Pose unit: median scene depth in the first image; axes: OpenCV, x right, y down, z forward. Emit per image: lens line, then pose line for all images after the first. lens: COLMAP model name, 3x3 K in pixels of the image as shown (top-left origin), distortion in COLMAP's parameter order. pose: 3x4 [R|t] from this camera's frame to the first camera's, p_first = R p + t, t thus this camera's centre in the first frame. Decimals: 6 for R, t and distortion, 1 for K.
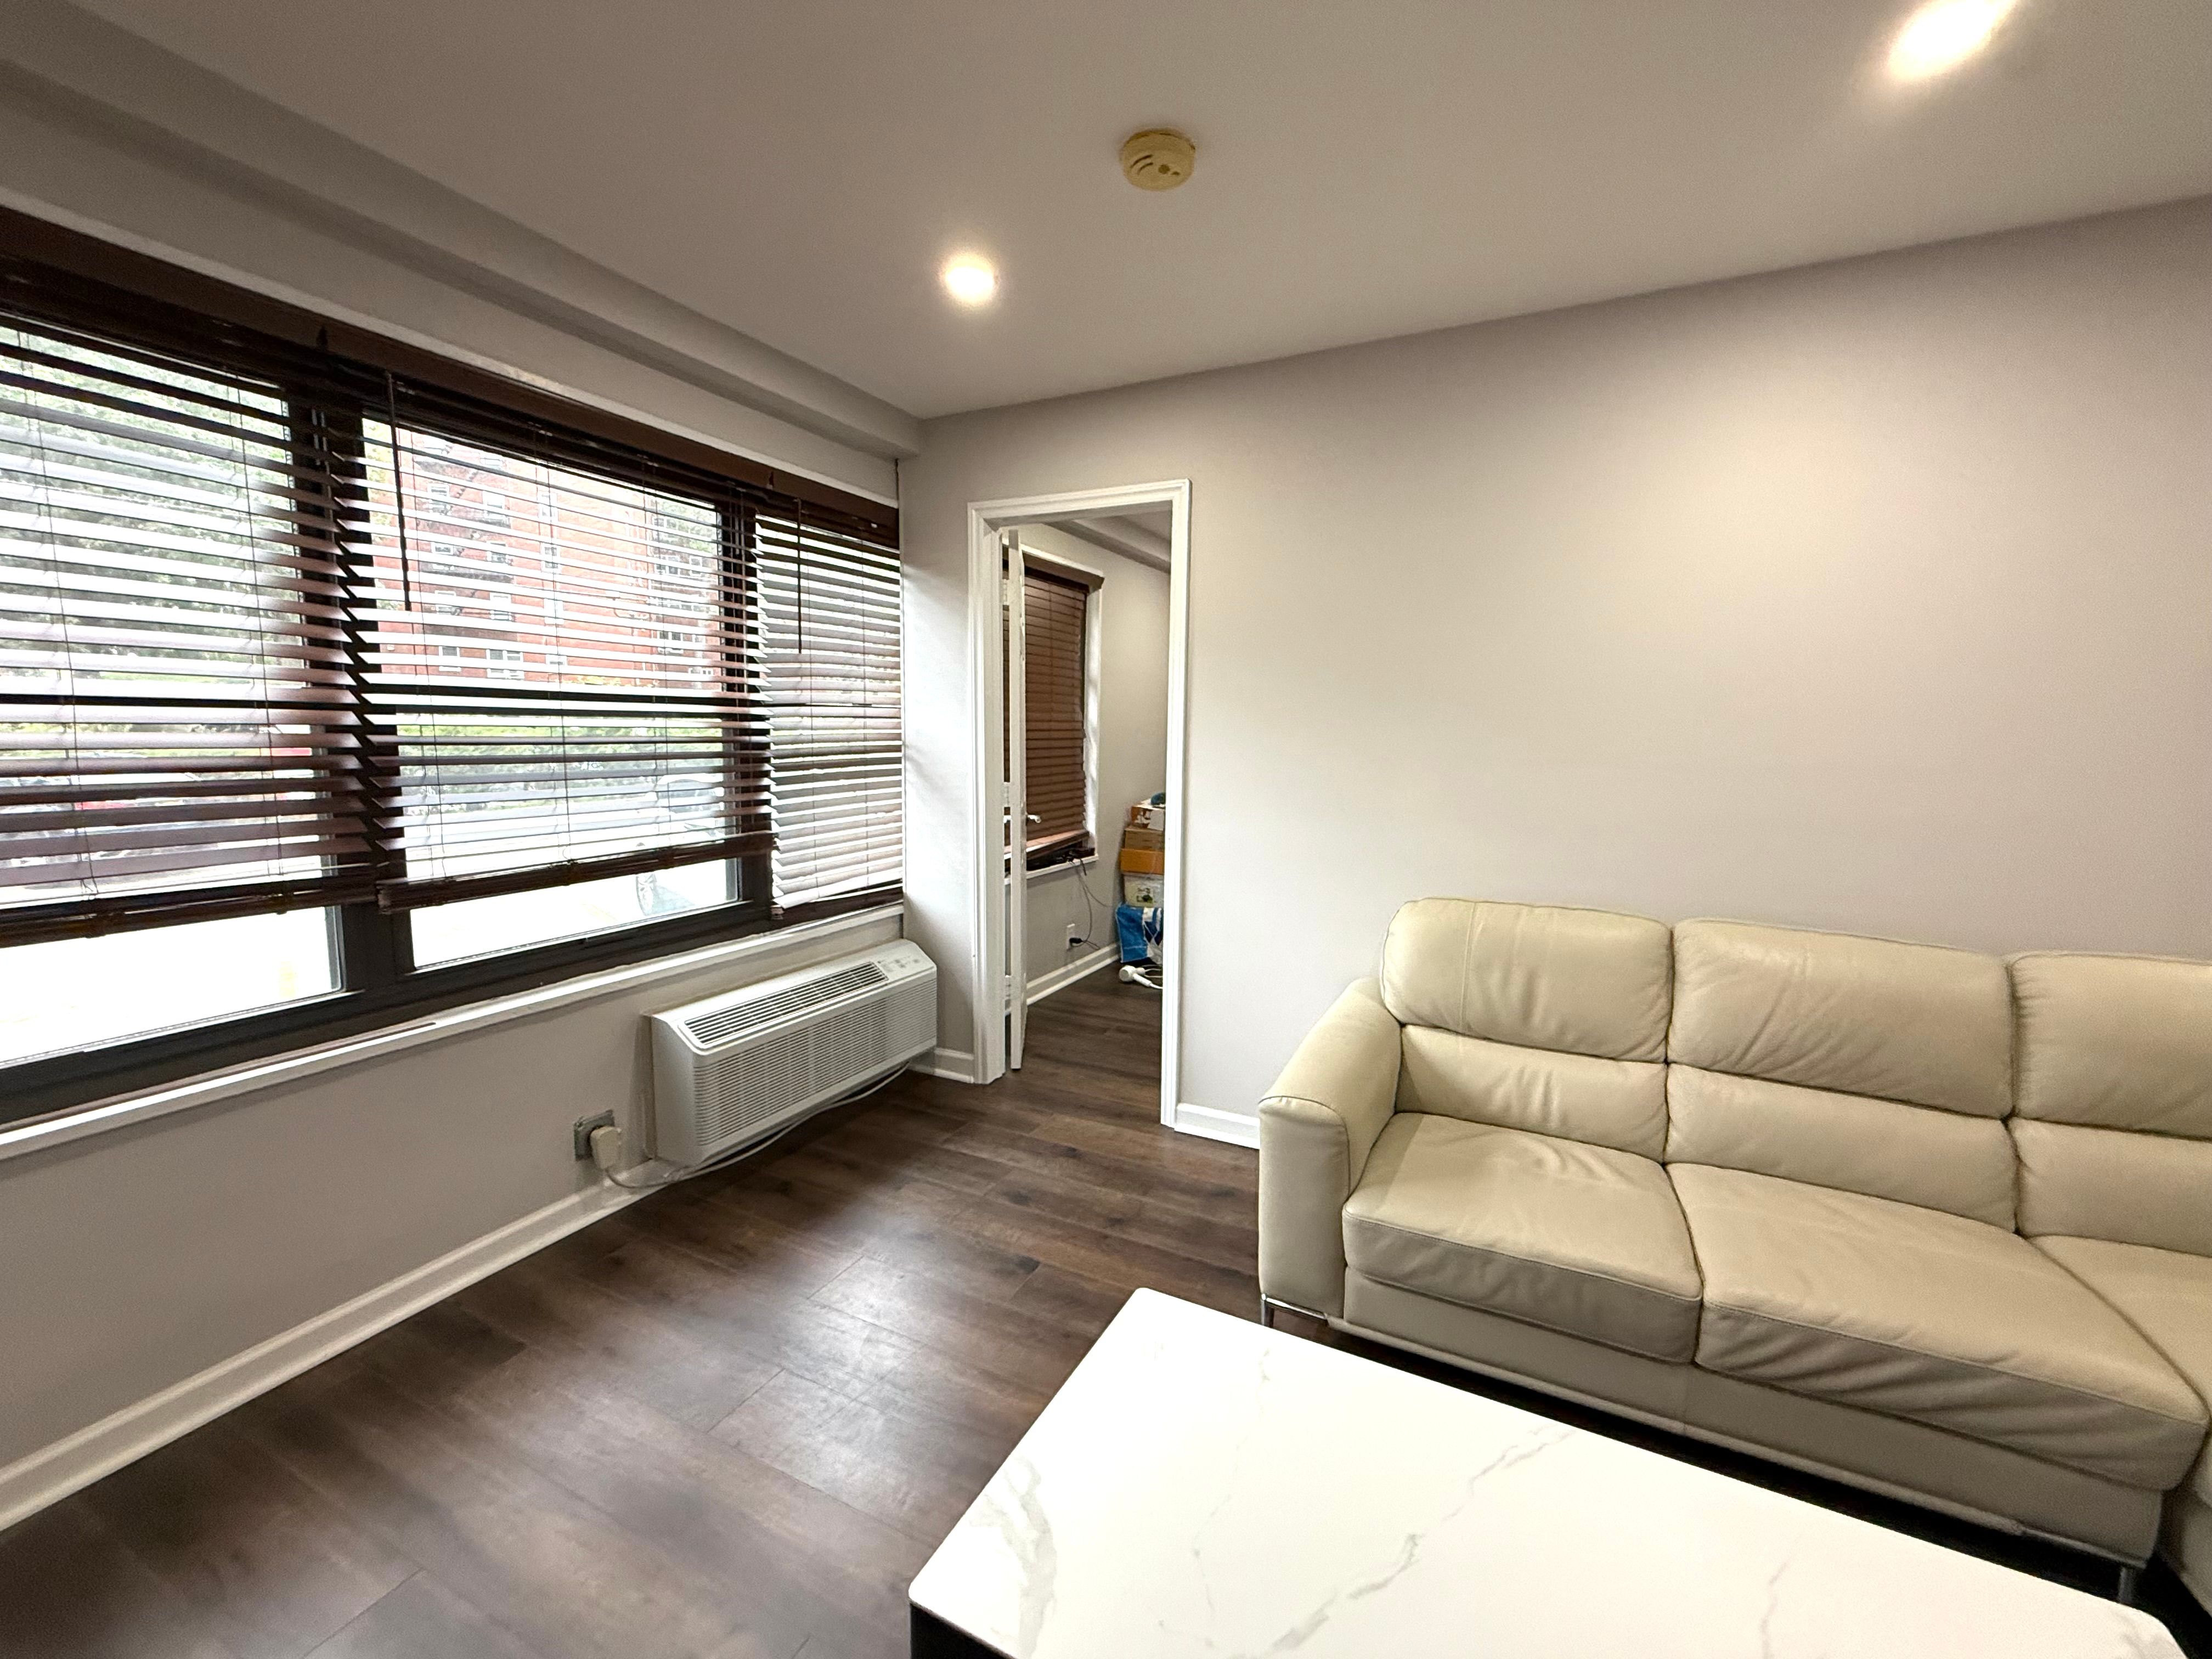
lens RADIAL K [[901.5, 0, 1106.0], [0, 901.5, 829.5], [0, 0, 1]] dist [-0.000321, -0.000128]
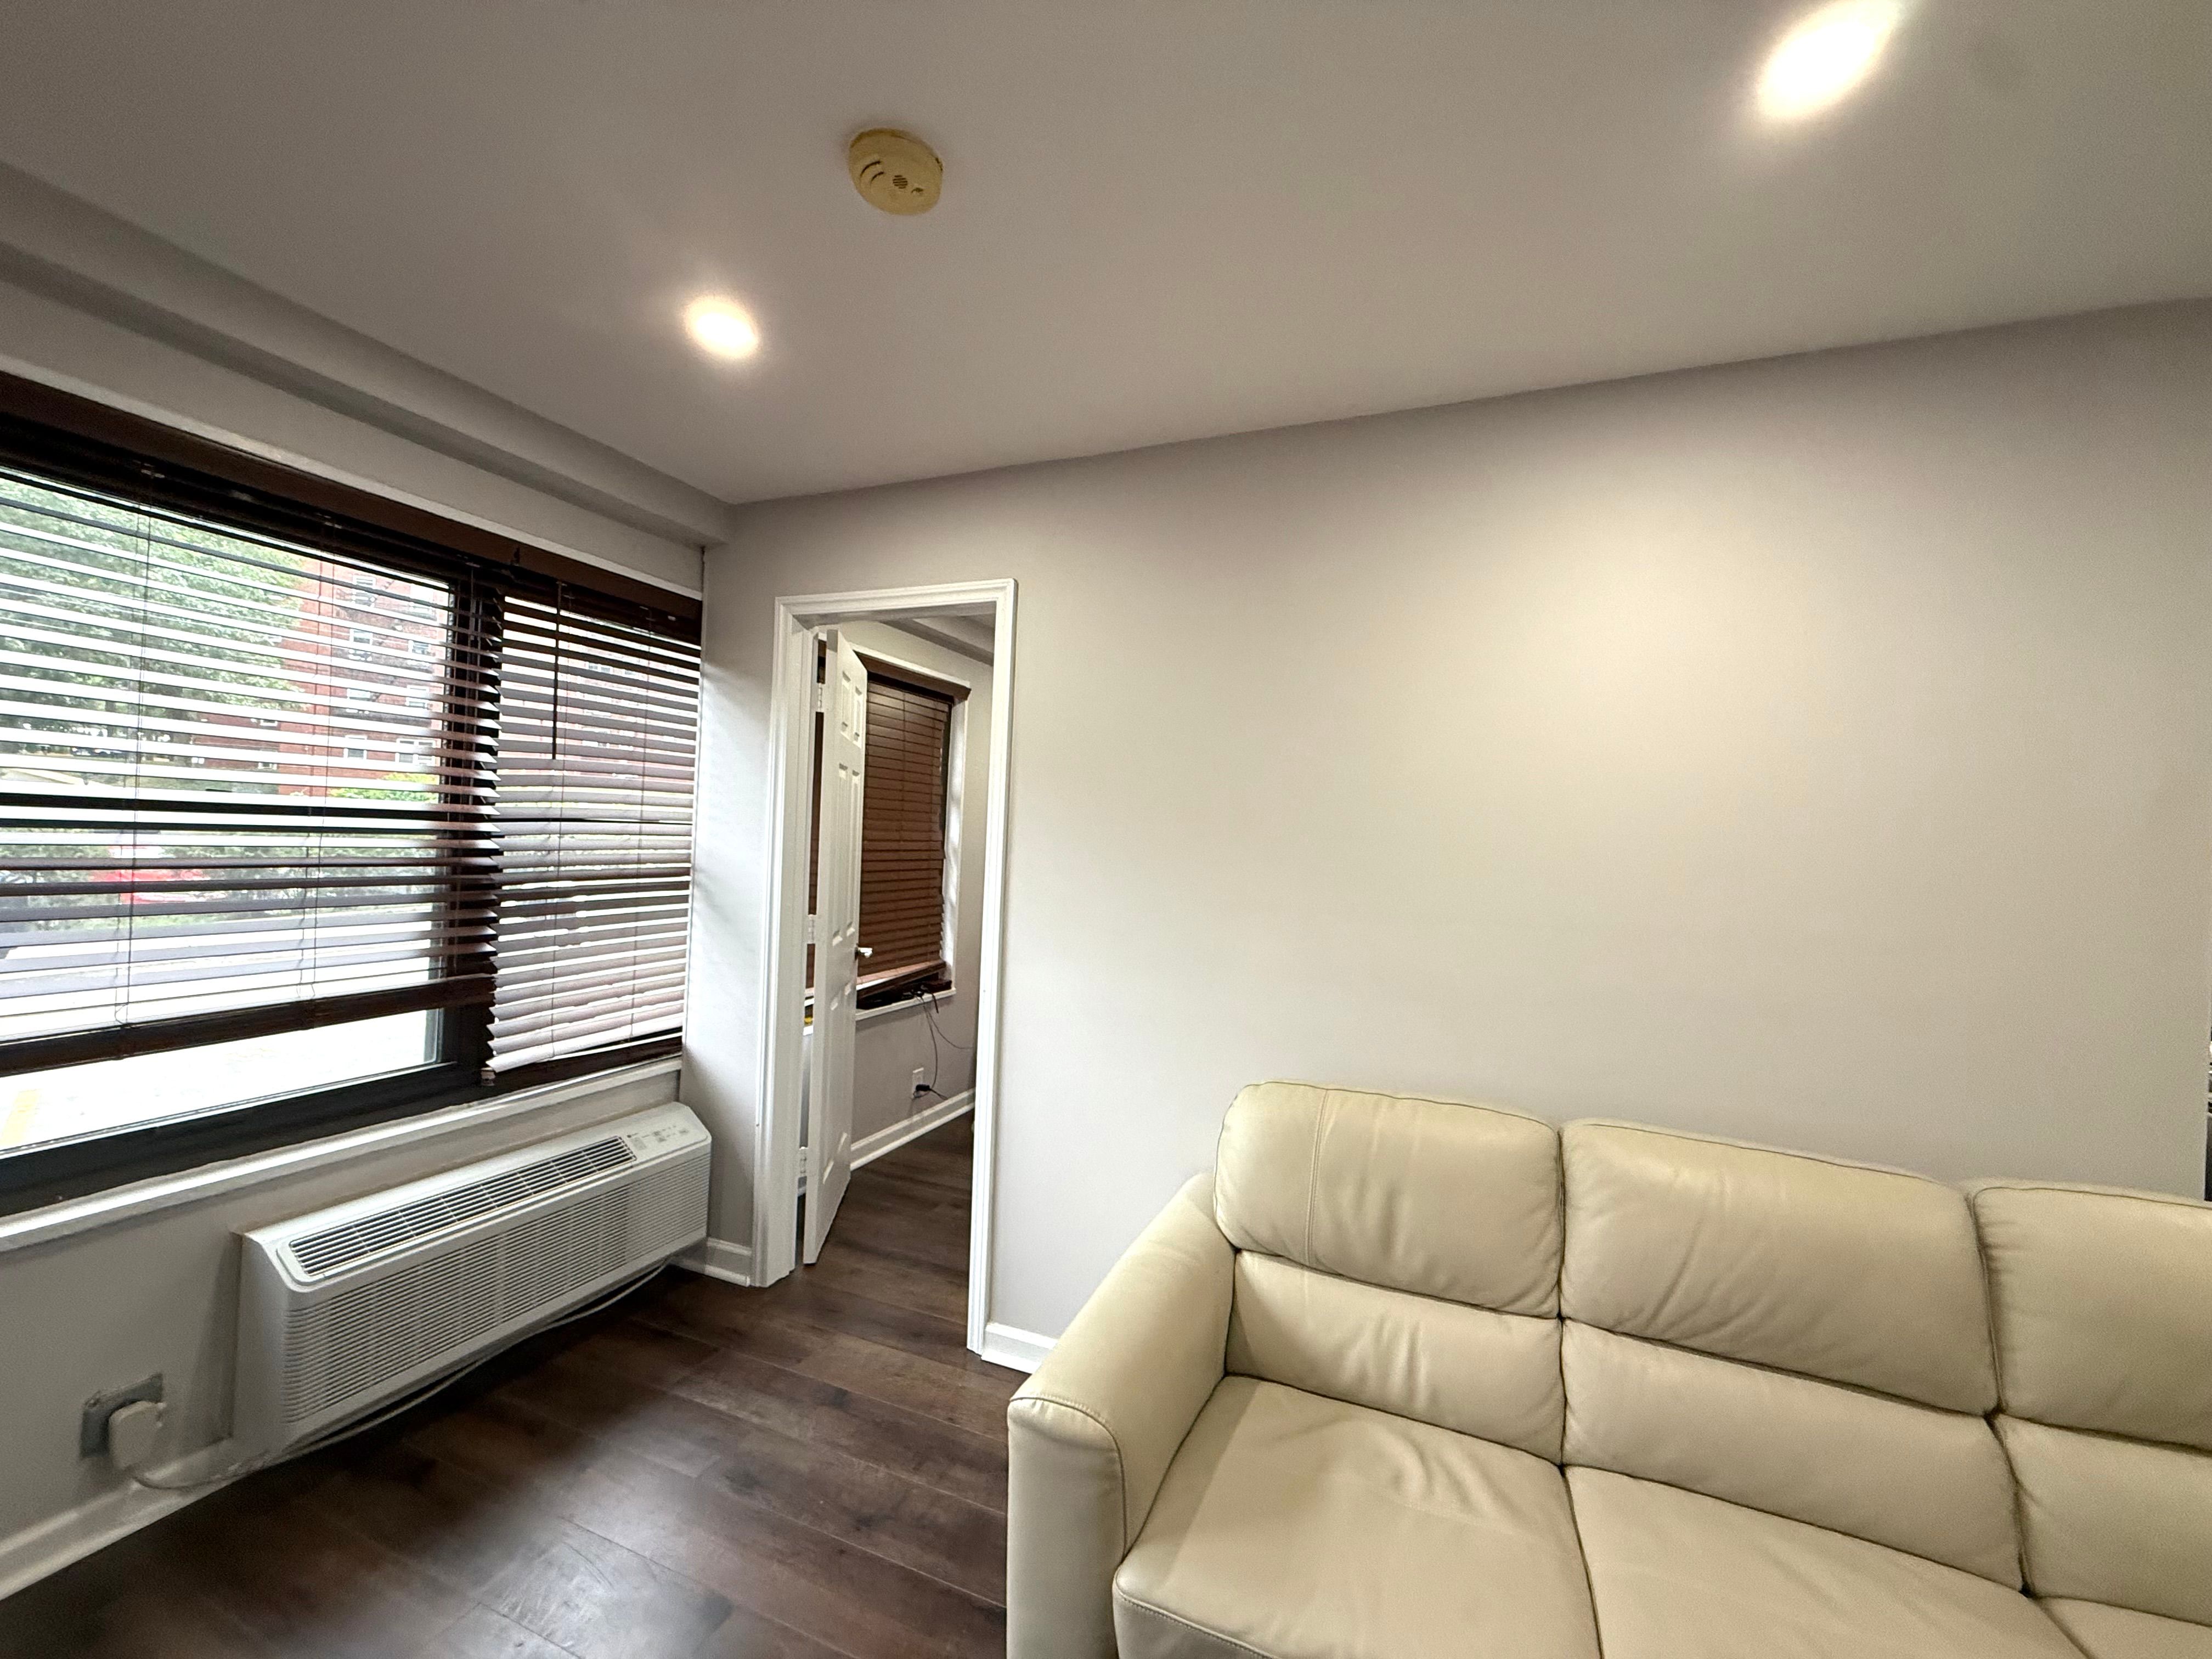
lens RADIAL K [[881.6, 0, 1101.6], [0, 881.6, 830.7], [0, 0, 1]] dist [0.000286, 0.000219]
pose [[0.997339, 0.026750, 0.067814, 0.136998], [-0.018446, 0.992571, -0.120258, -0.046984], [-0.070527, 0.118688, 0.990424, 0.187985]]
